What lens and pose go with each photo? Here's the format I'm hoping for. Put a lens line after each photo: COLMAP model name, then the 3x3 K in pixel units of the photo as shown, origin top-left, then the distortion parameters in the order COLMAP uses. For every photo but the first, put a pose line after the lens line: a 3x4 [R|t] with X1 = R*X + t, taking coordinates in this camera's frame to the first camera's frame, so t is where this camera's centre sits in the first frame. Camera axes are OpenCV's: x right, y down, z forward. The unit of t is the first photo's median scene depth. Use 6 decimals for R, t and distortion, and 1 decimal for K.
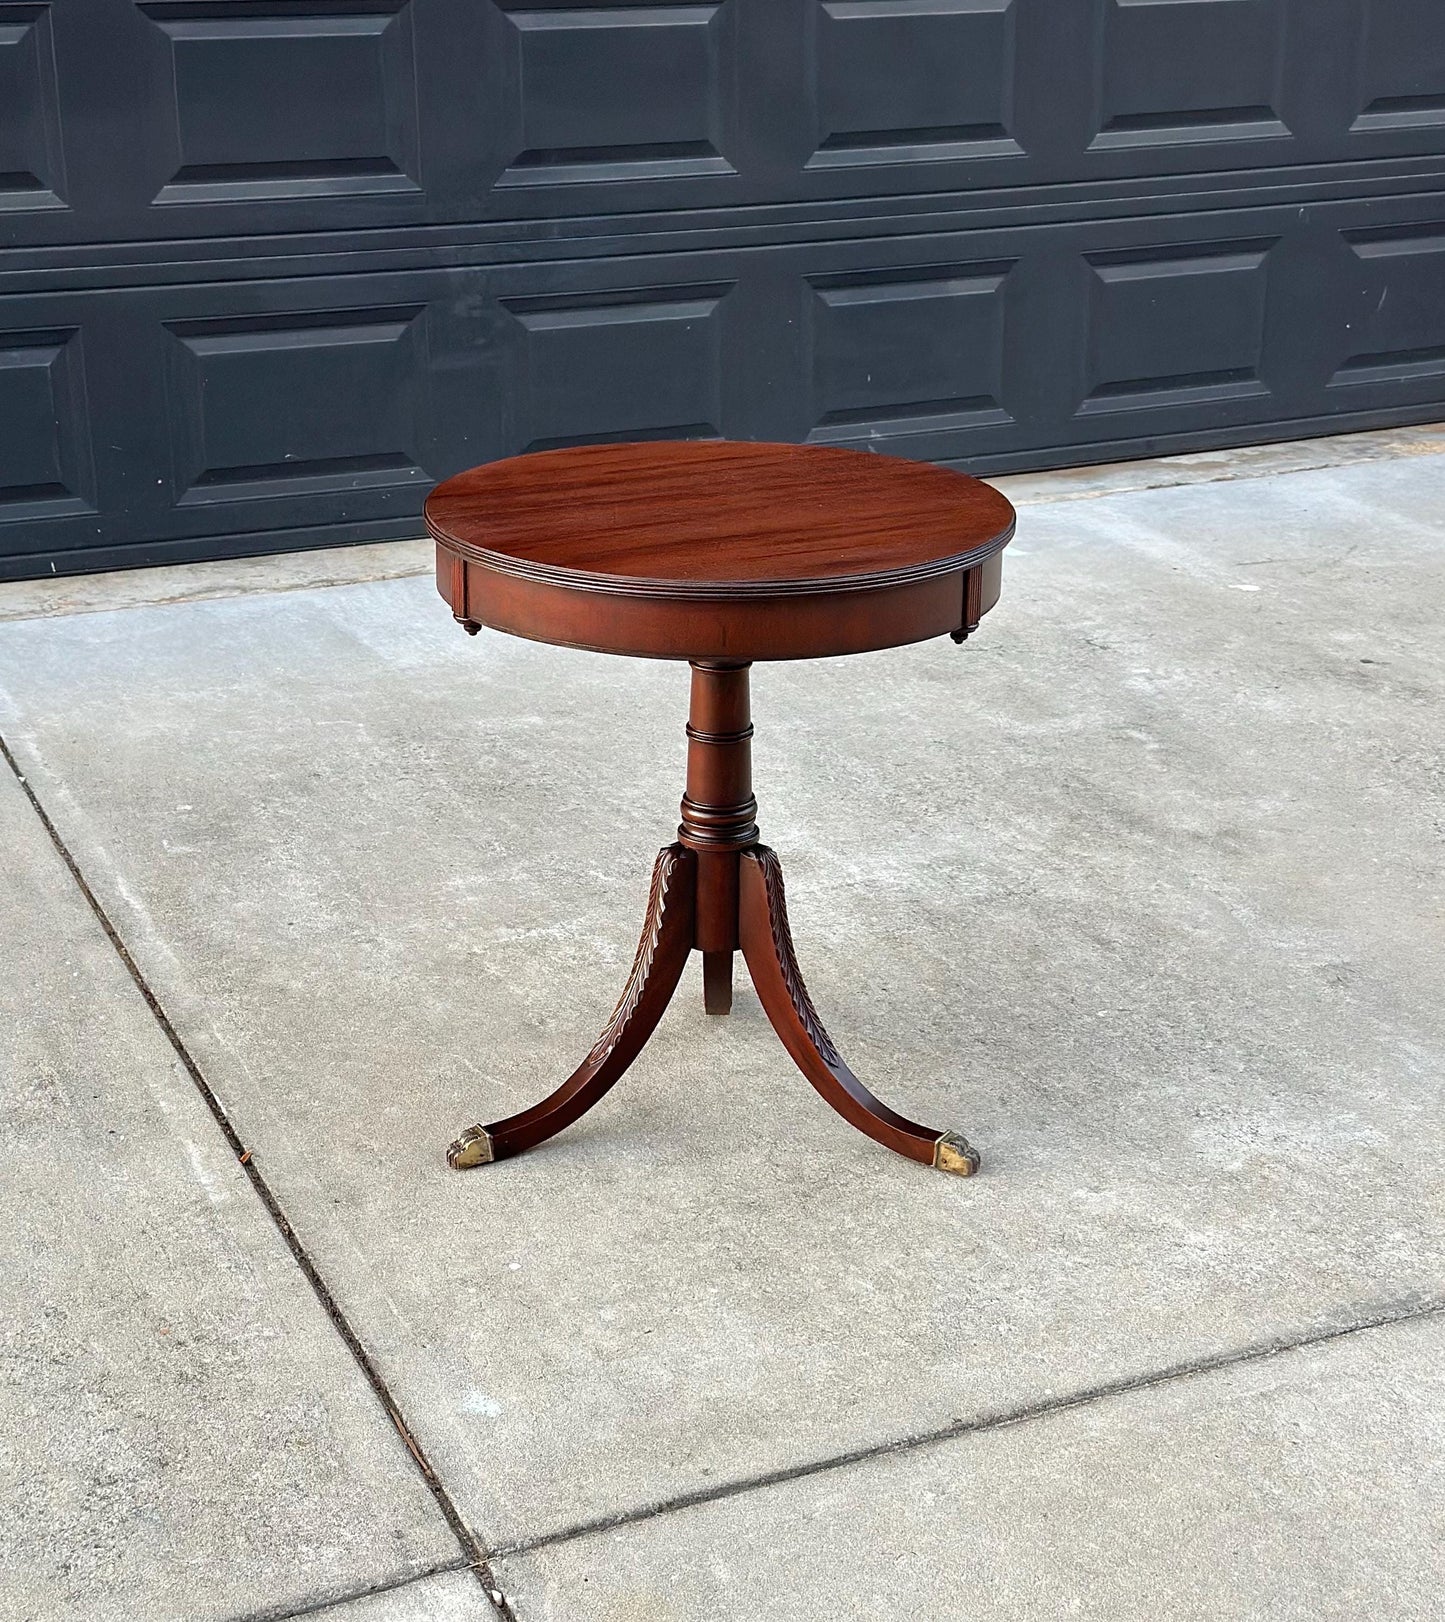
lens RADIAL K [[2804.0, 0, 718.5], [0, 2804.0, 858.6], [0, 0, 1]] dist [0.162463, -0.186780]
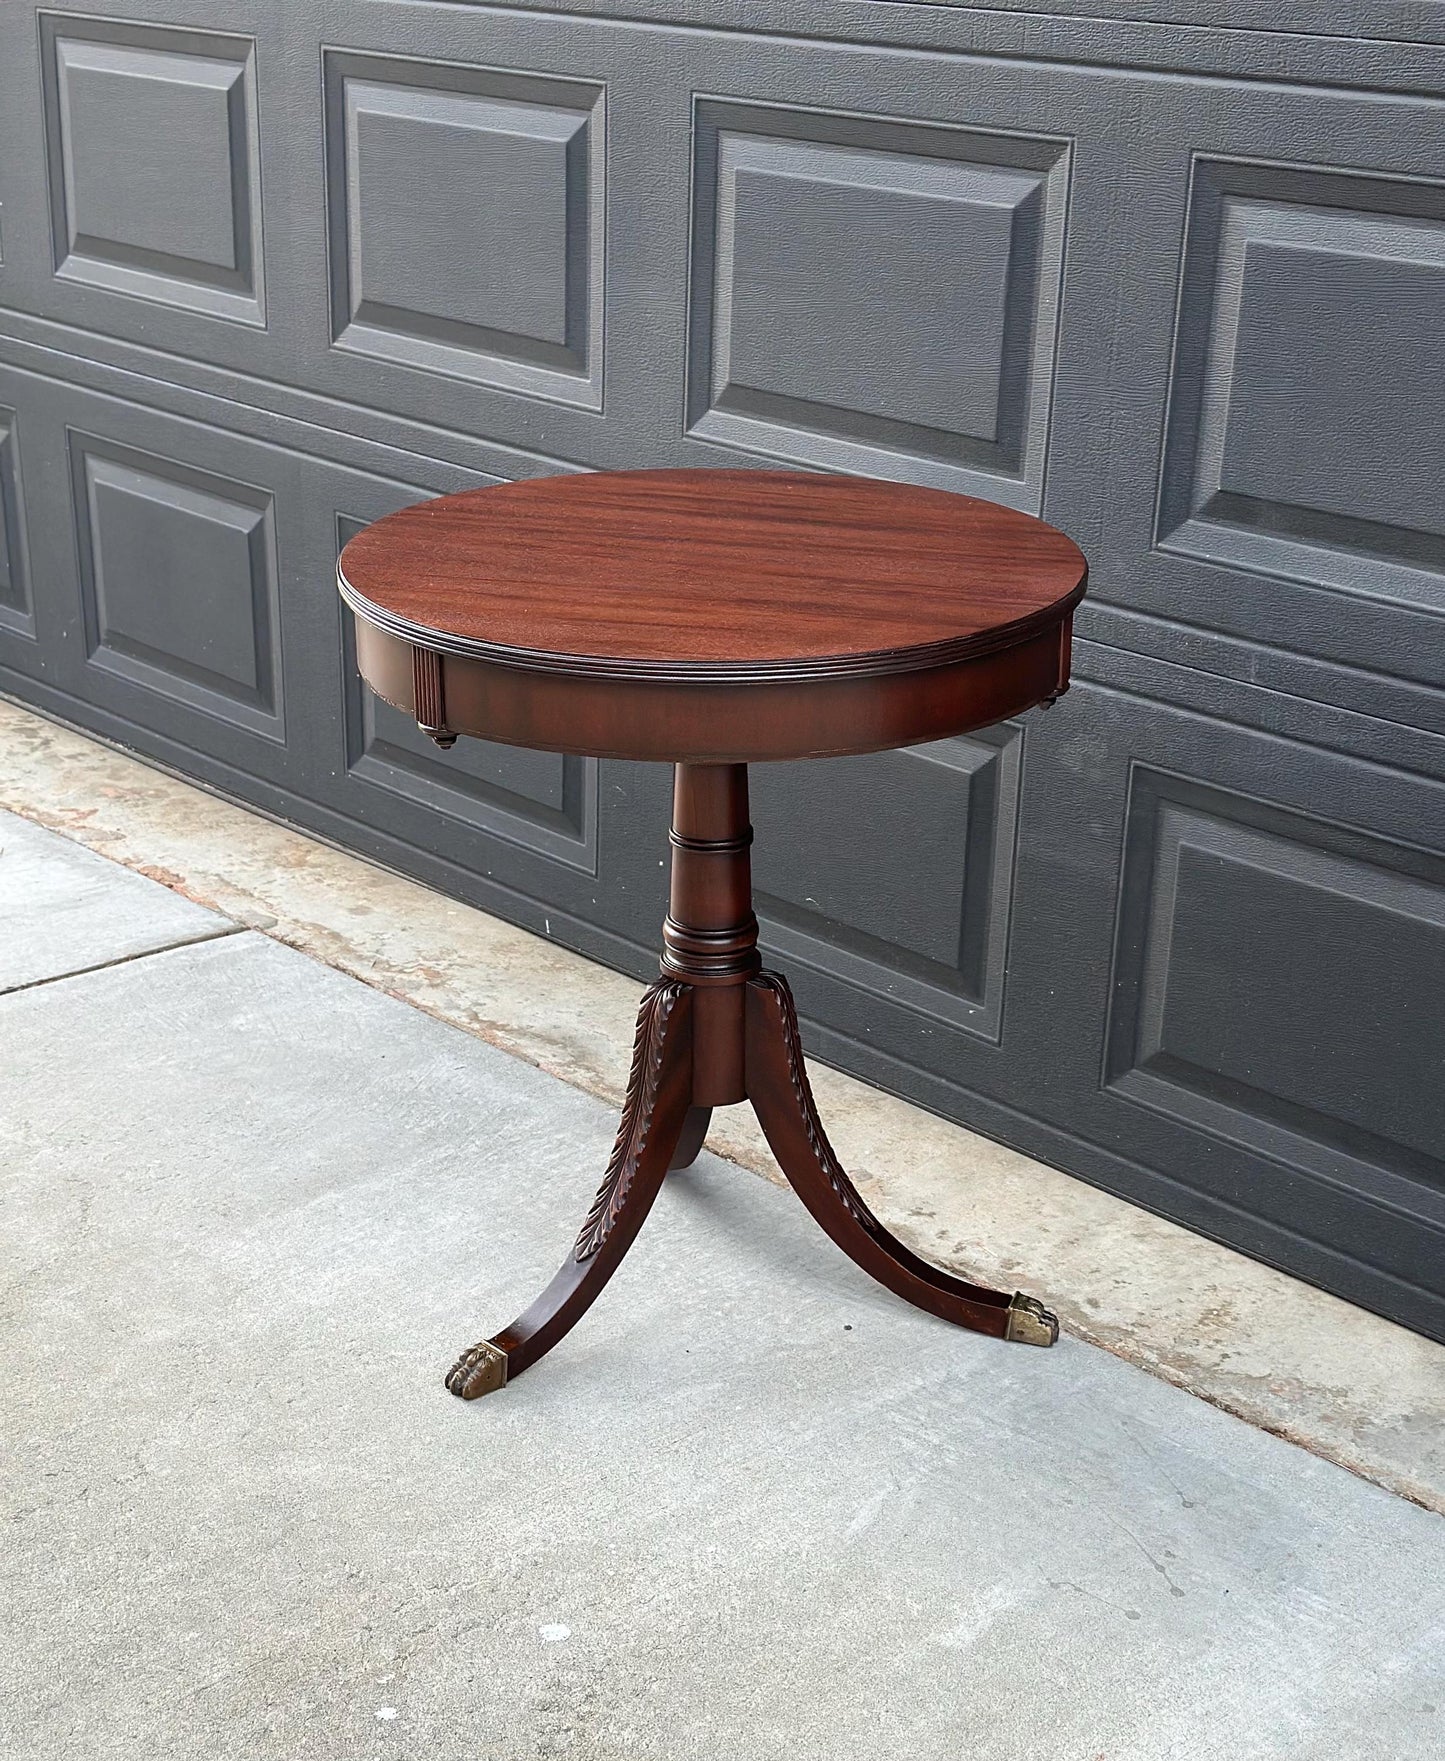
lens RADIAL K [[2770.9, 0, 720.1], [0, 2770.9, 997.0], [0, 0, 1]] dist [0.159252, -0.065325]
pose [[0.306539, 0.368053, -0.877822, 0.362829], [-0.367367, 0.896512, 0.247603, -0.268368], [0.878109, 0.246583, 0.410027, 0.780847]]
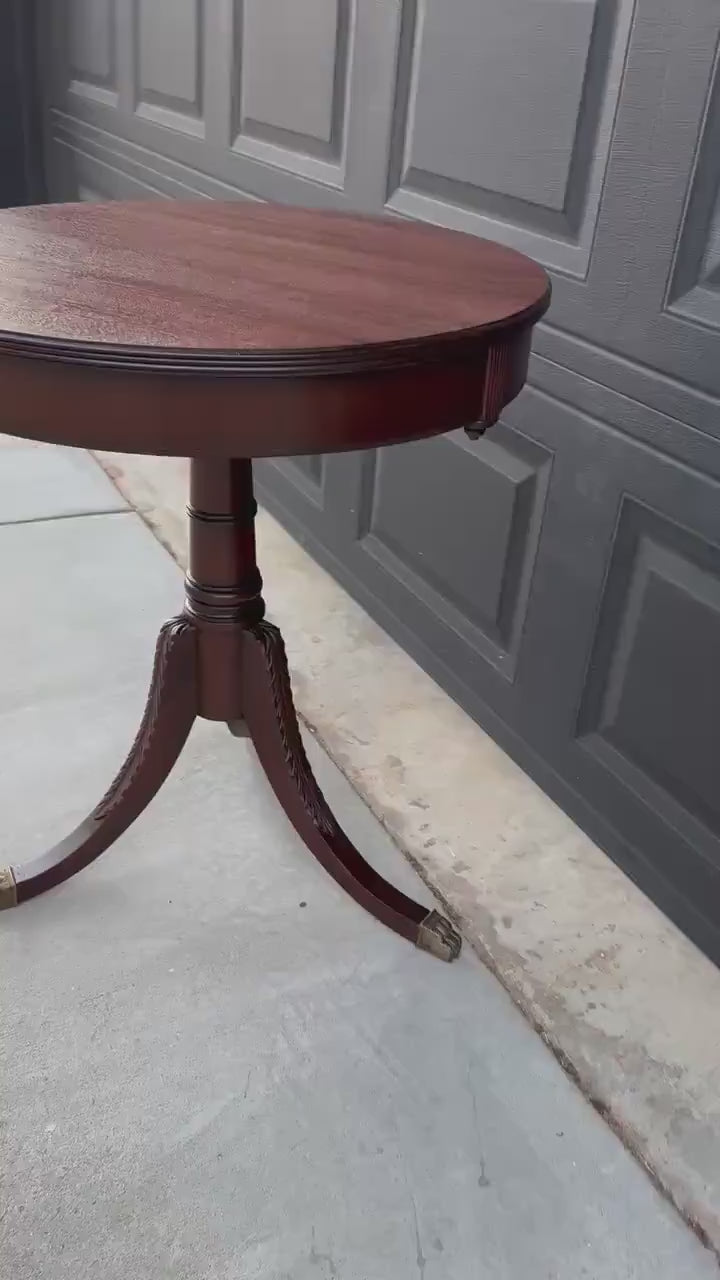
lens RADIAL K [[1094.7, 0, 360.0], [0, 1094.7, 640.0], [0, 0, 1]] dist [0.187939, -0.443755]
pose [[0.026622, 0.486537, -0.873254, 0.147774], [-0.428193, 0.794916, 0.429837, -0.262886], [0.903295, 0.362479, 0.229494, 0.950375]]
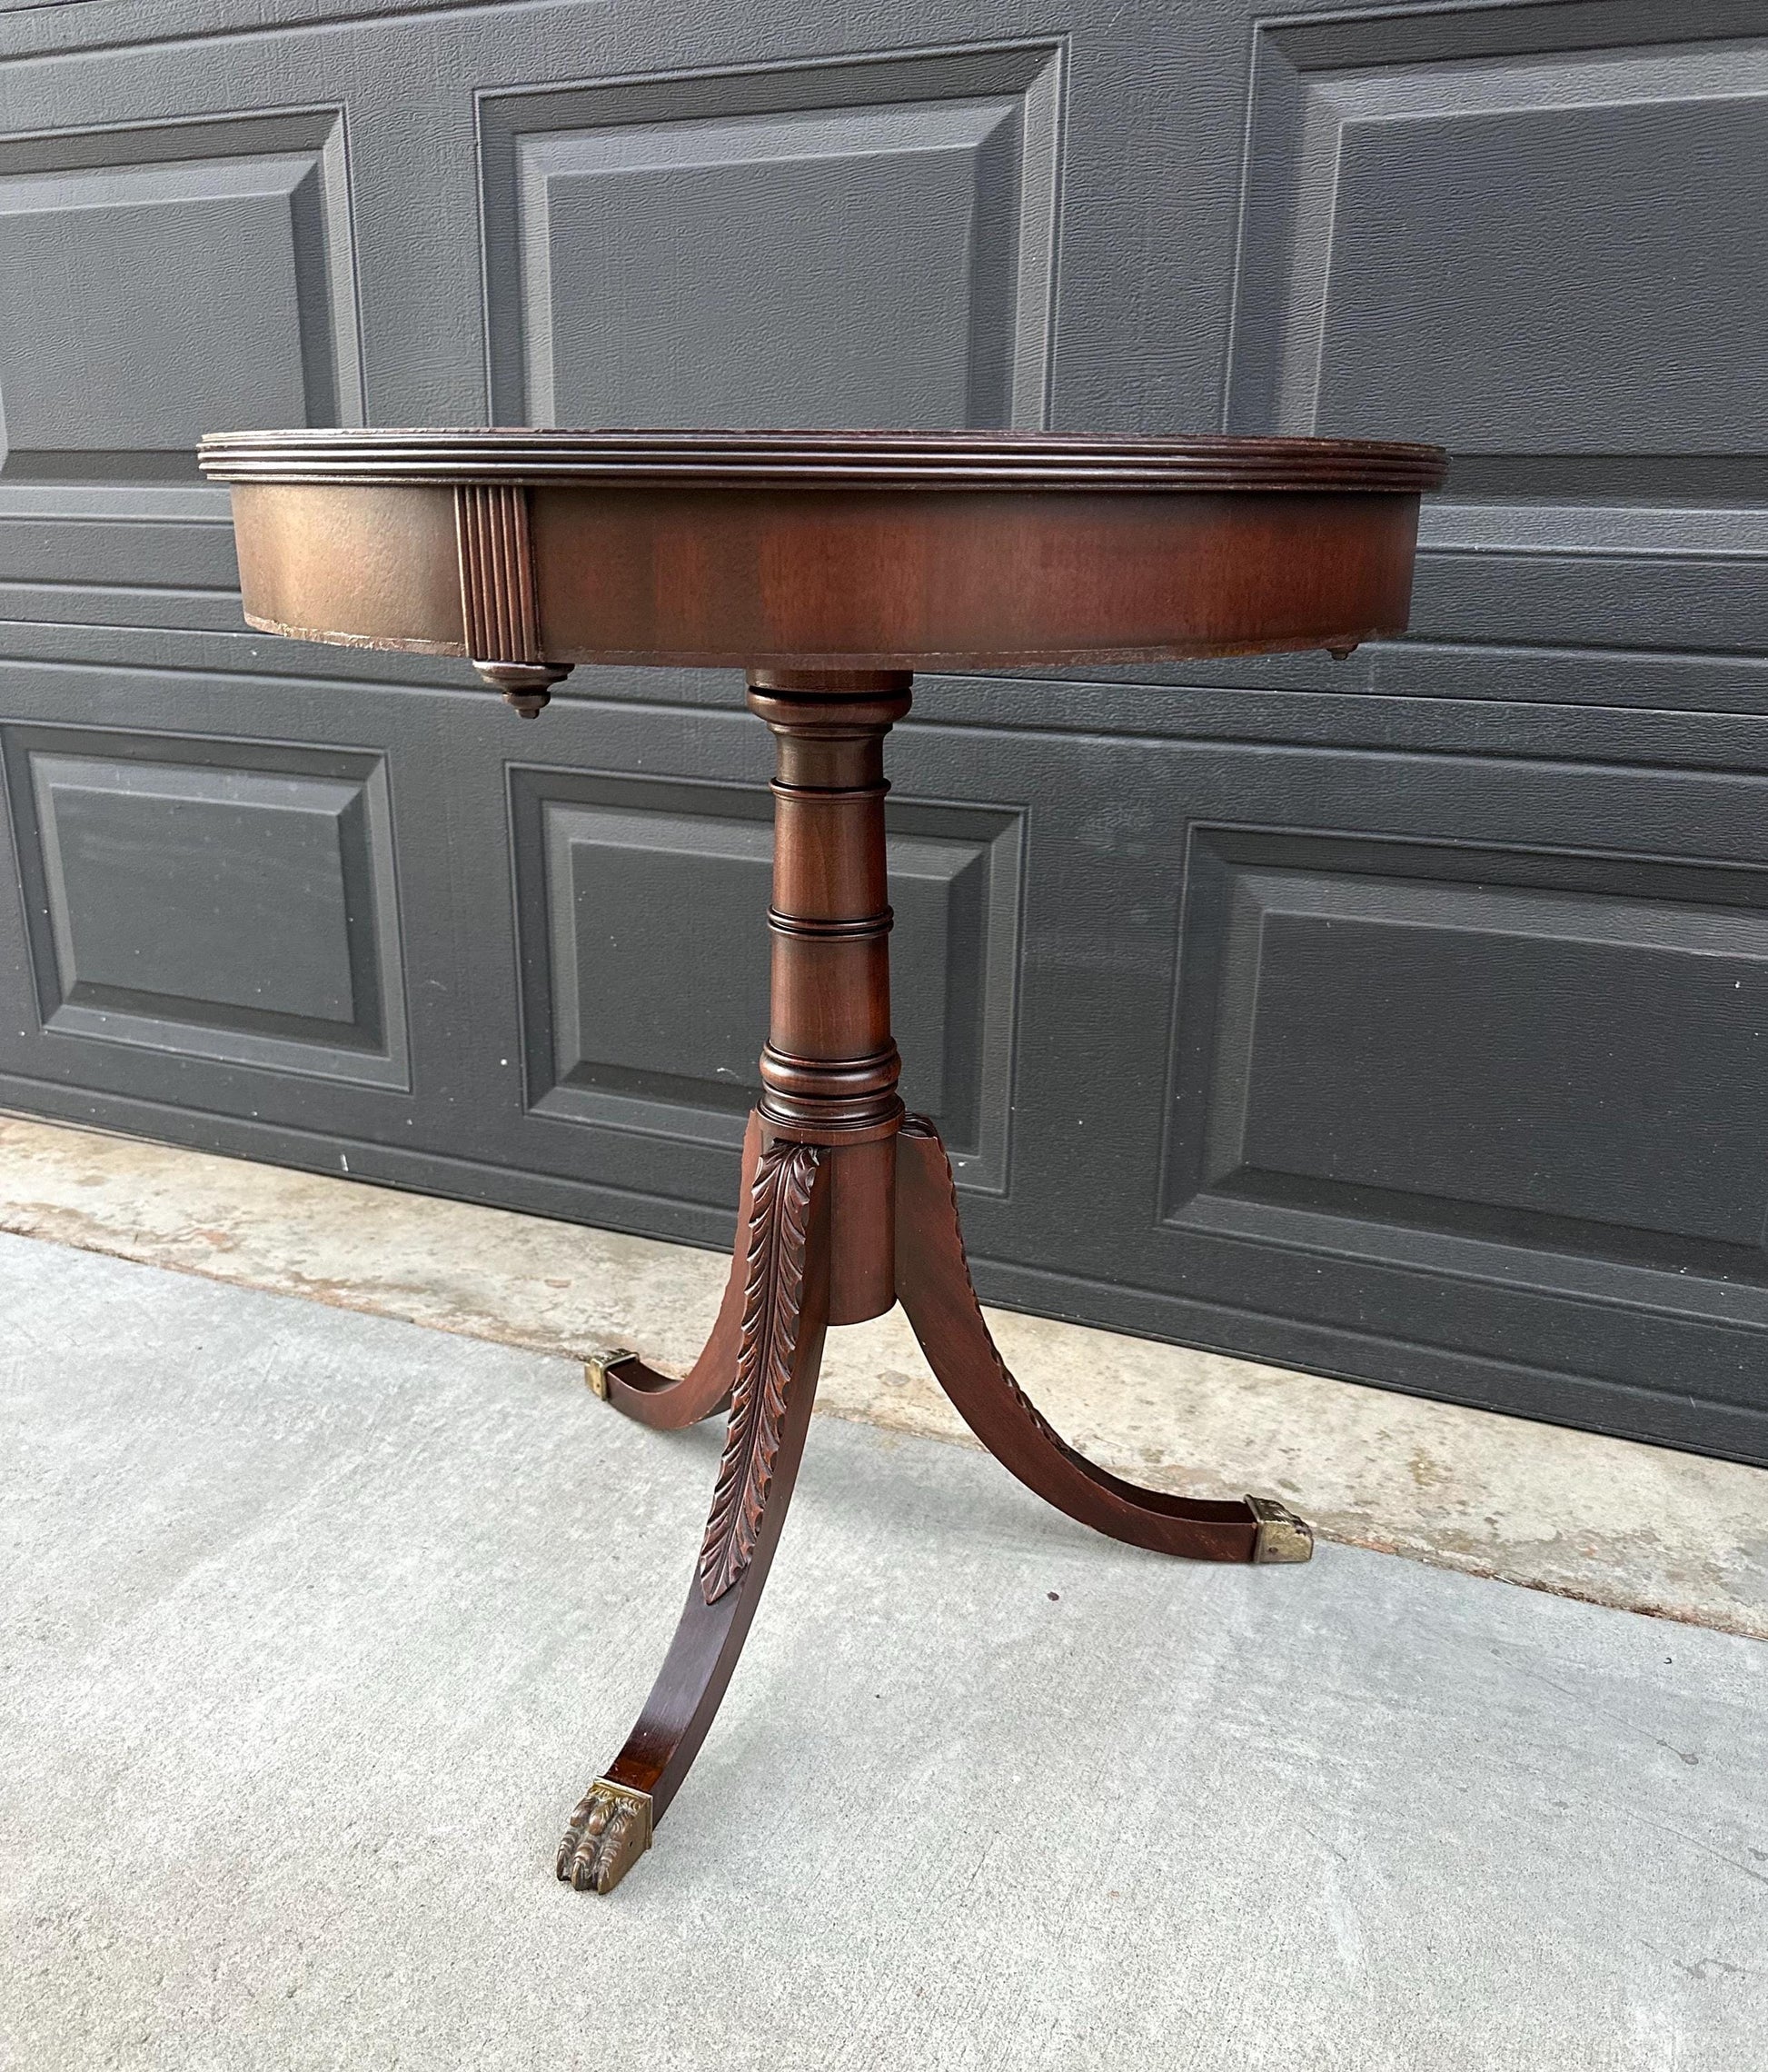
lens RADIAL K [[1686.5, 0, 894.6], [0, 1686.5, 1106.4], [0, 0, 1]] dist [0.182627, -0.403739]
pose [[0.667030, 0.243543, -0.704101, 0.082548], [-0.288711, 0.955714, 0.057063, -0.168081], [0.686817, 0.165219, 0.707803, 0.838901]]
